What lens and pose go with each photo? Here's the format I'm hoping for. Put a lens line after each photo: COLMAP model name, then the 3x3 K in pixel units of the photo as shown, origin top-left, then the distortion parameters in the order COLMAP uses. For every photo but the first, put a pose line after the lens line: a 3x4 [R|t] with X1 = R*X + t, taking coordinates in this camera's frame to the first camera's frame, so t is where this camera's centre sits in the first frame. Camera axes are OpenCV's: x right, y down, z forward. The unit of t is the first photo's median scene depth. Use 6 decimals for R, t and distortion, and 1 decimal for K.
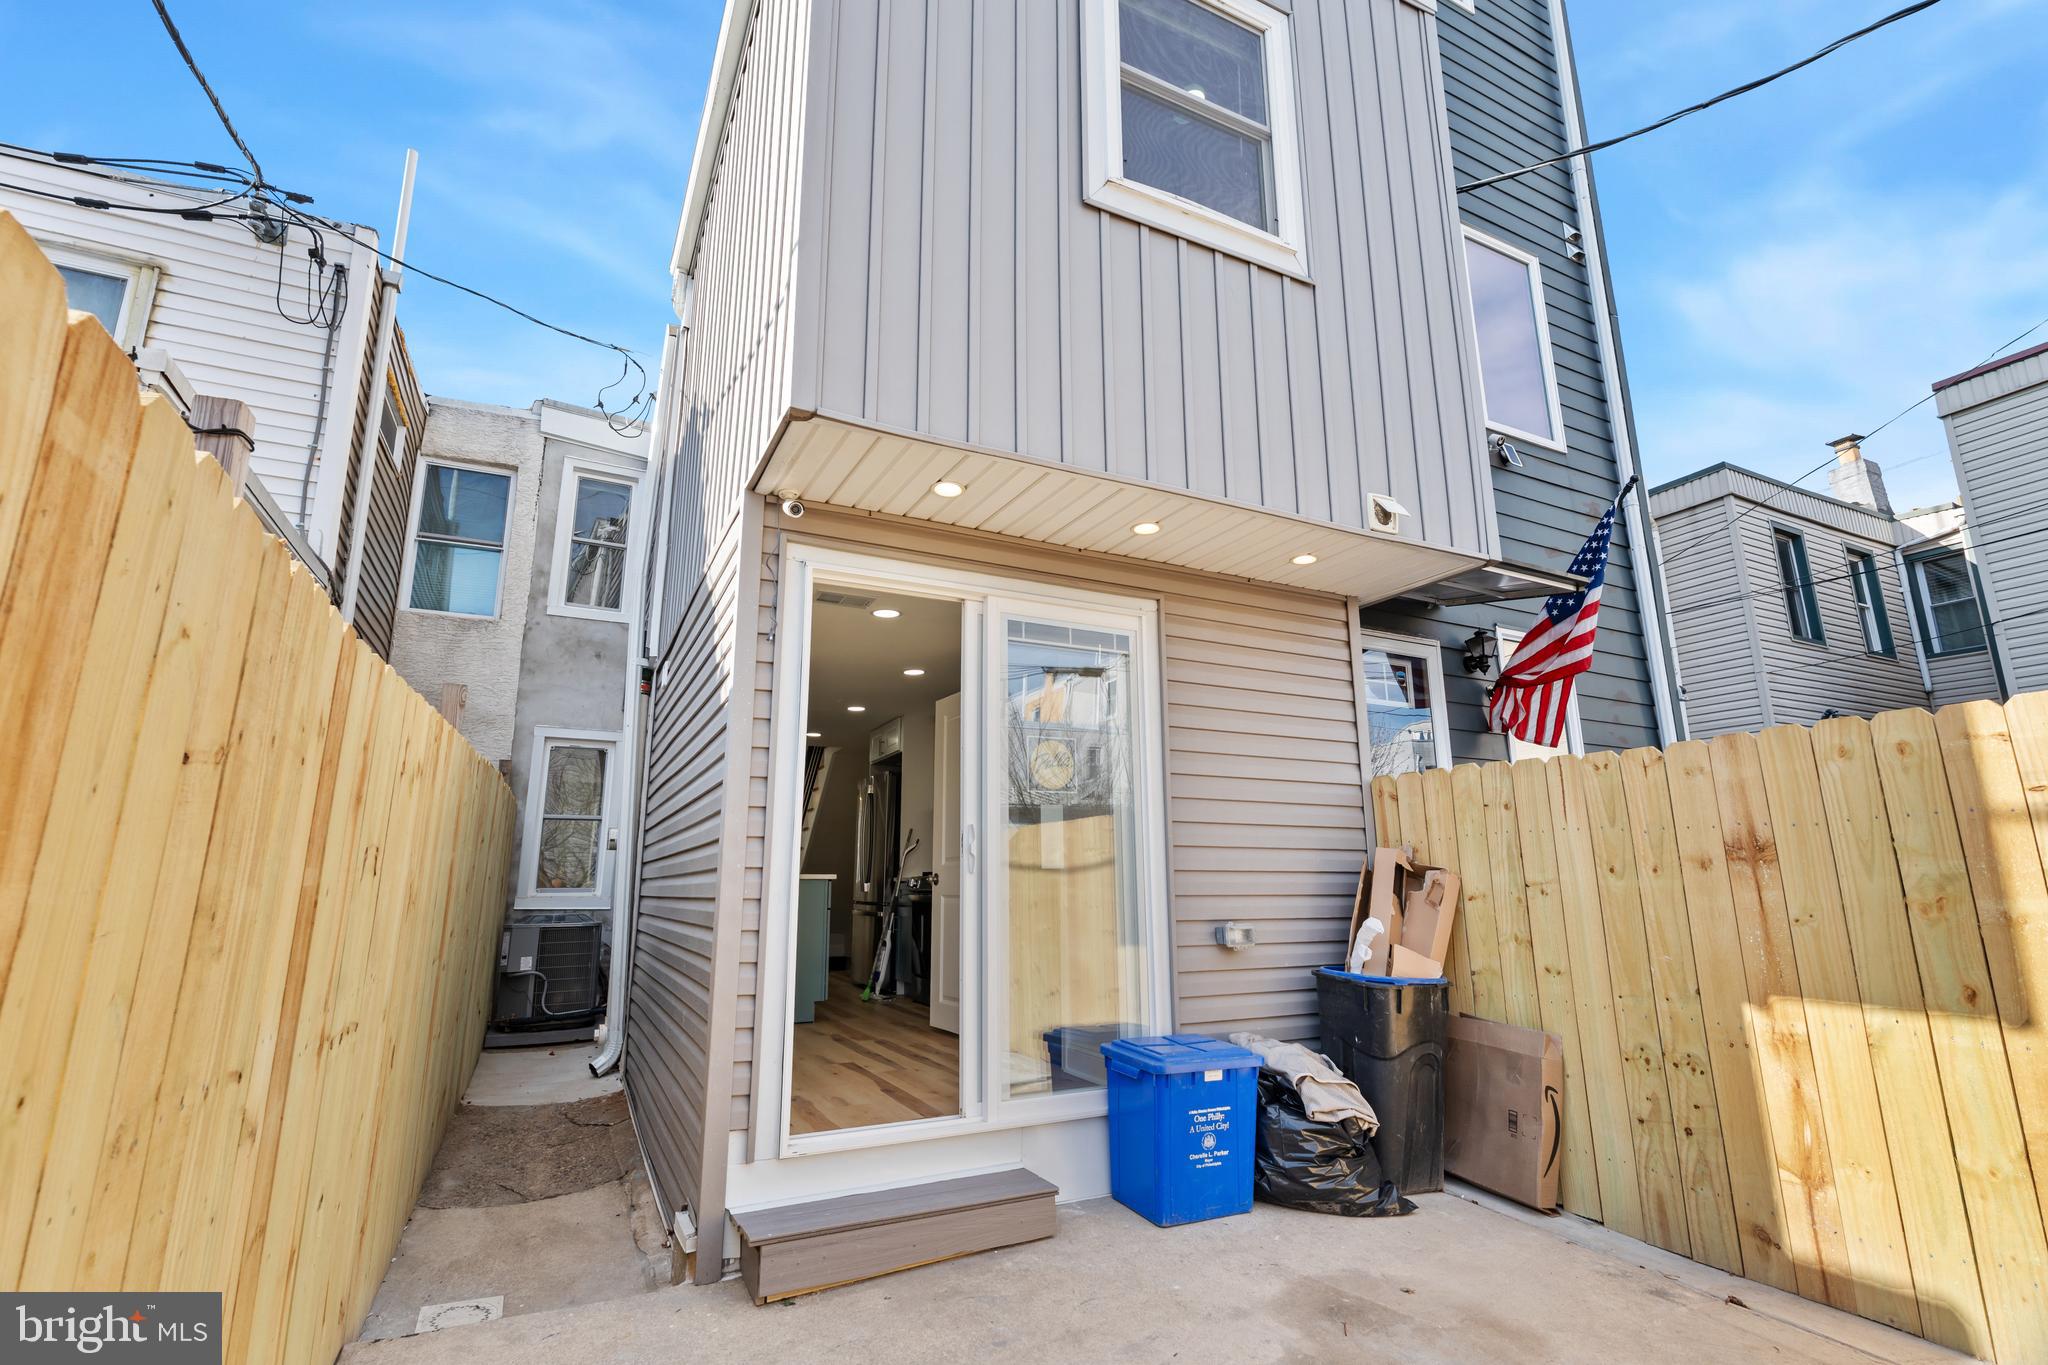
lens RADIAL K [[899.9, 0, 1013.6], [0, 899.9, 690.5], [0, 0, 1]] dist [-0.005760, 0.000958]
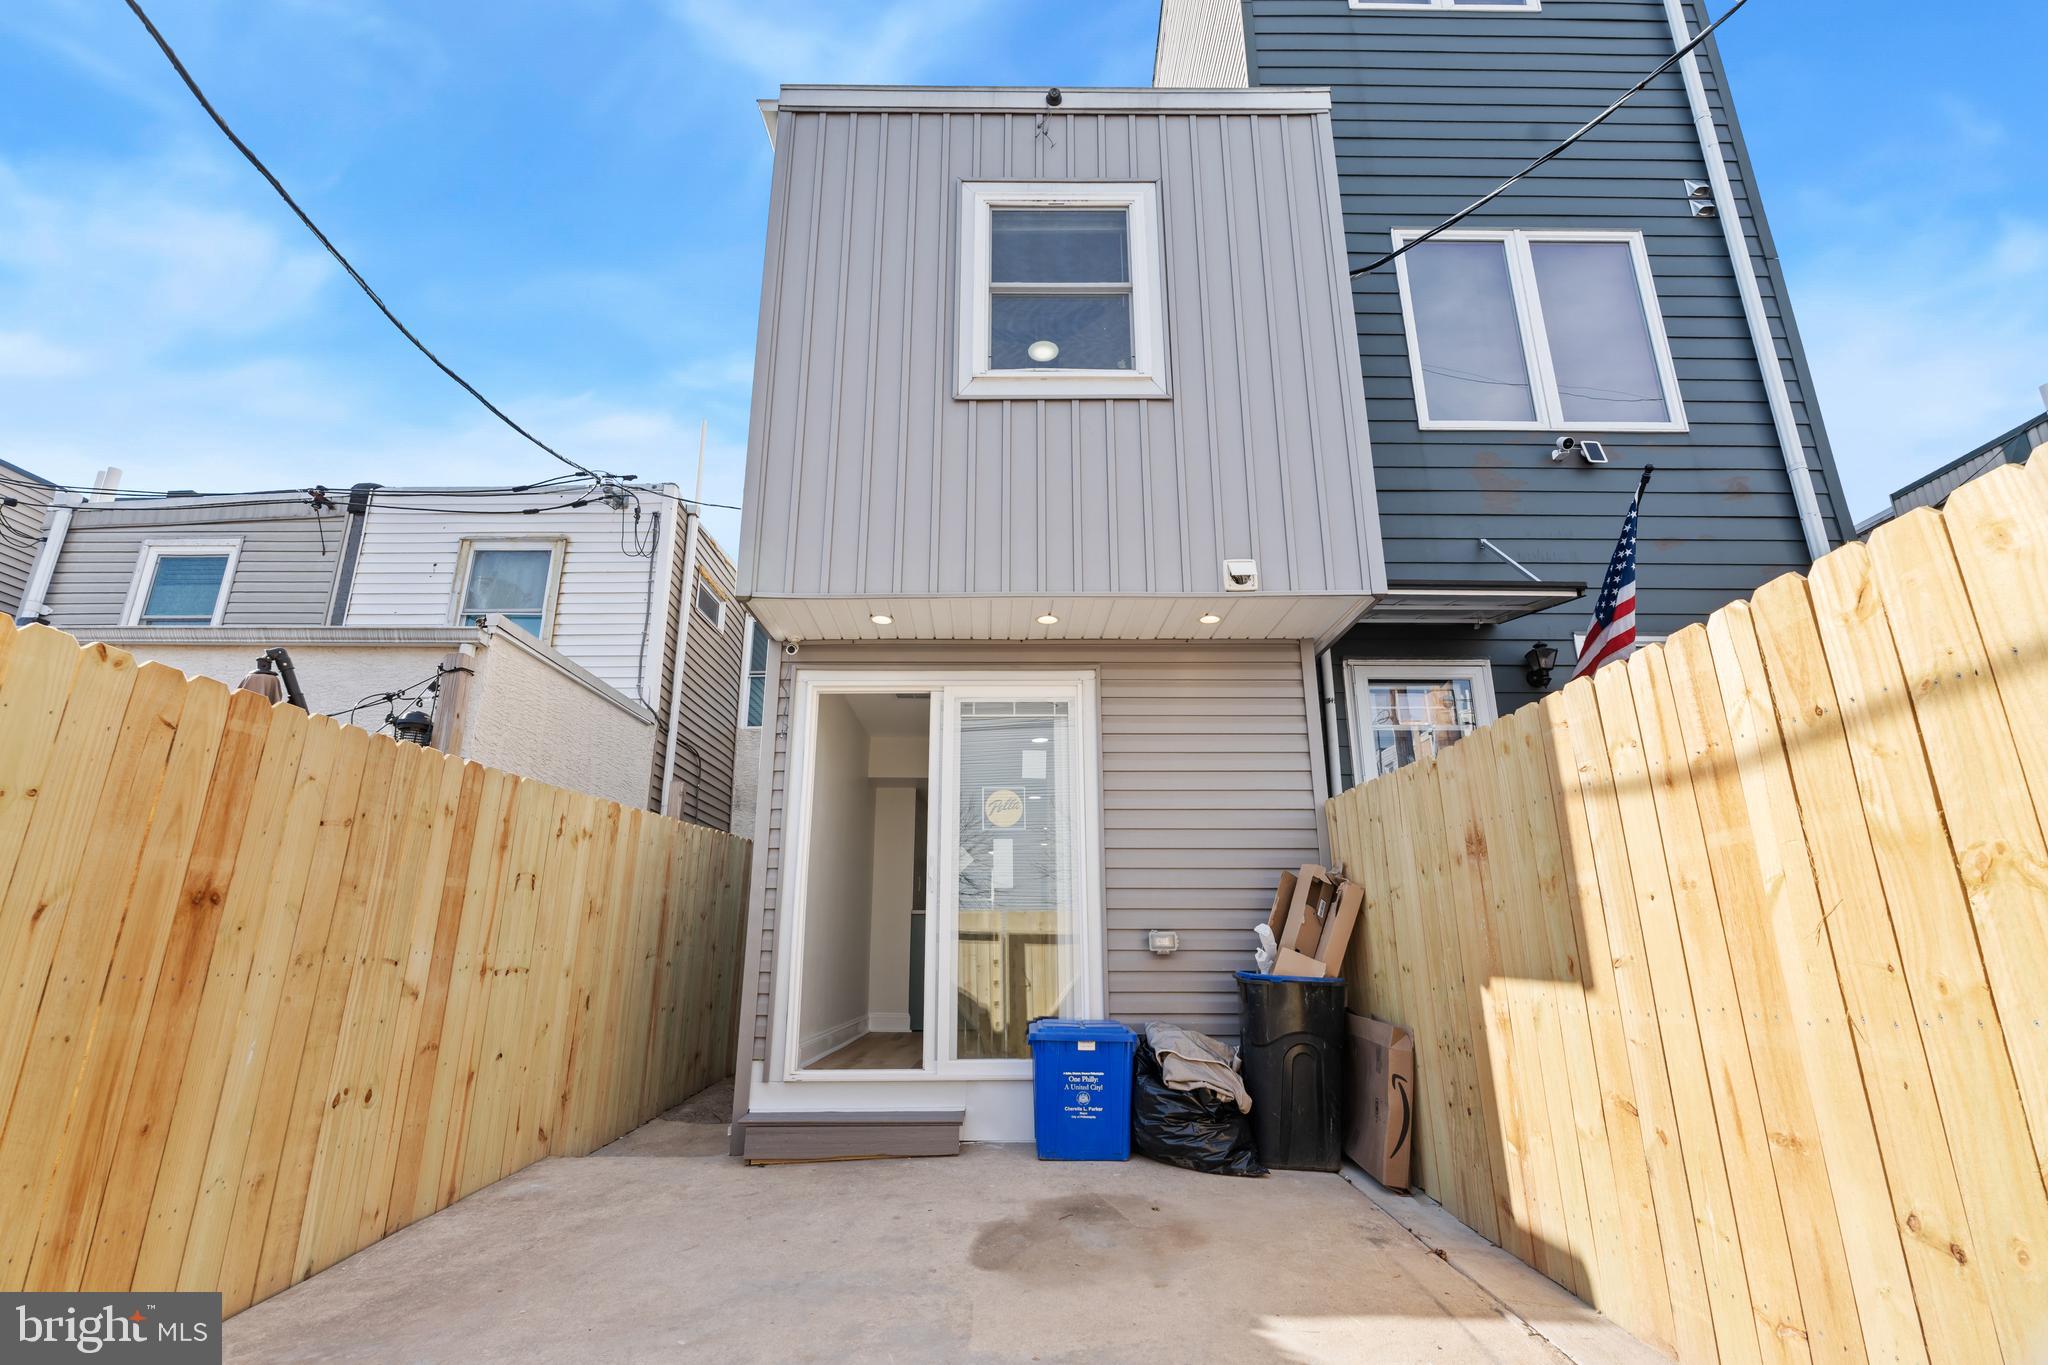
lens RADIAL K [[899.9, 0, 1032.7], [0, 899.9, 694.9], [0, 0, 1]] dist [-0.005760, 0.000958]
pose [[0.905474, -0.117212, -0.407894, 0.693253], [0.090712, 0.992346, -0.083791, 0.035490], [0.414594, 0.038870, 0.909176, -0.191264]]
